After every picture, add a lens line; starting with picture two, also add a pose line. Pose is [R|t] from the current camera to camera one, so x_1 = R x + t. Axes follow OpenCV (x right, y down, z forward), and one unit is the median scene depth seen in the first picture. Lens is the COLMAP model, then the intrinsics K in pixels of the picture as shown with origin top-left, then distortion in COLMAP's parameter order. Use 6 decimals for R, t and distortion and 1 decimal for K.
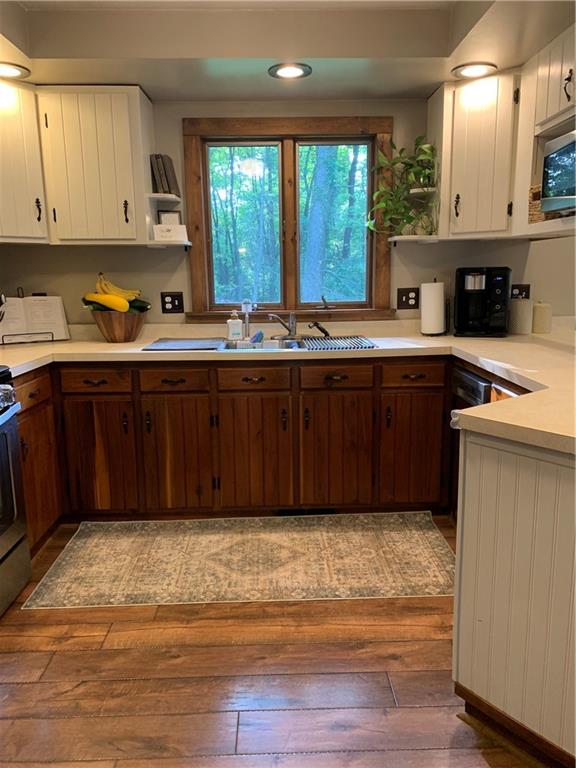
lens RADIAL K [[582.4, 0, 288.0], [0, 582.4, 384.0], [0, 0, 1]] dist [0.101831, -0.152192]
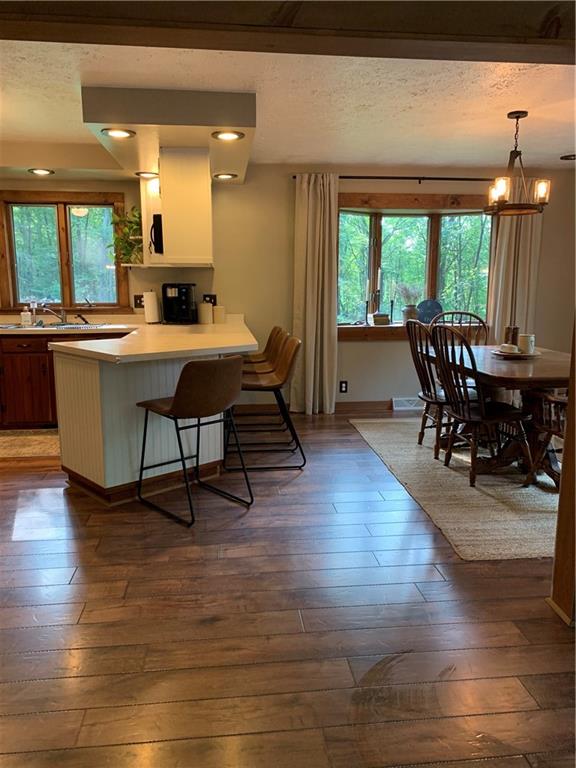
lens RADIAL K [[582.4, 0, 288.0], [0, 582.4, 384.0], [0, 0, 1]] dist [0.101831, -0.152192]
pose [[0.996286, -0.001689, 0.086090, 0.490606], [0.003642, 0.999740, -0.022529, 0.127441], [-0.086030, 0.022758, 0.996033, -0.687036]]
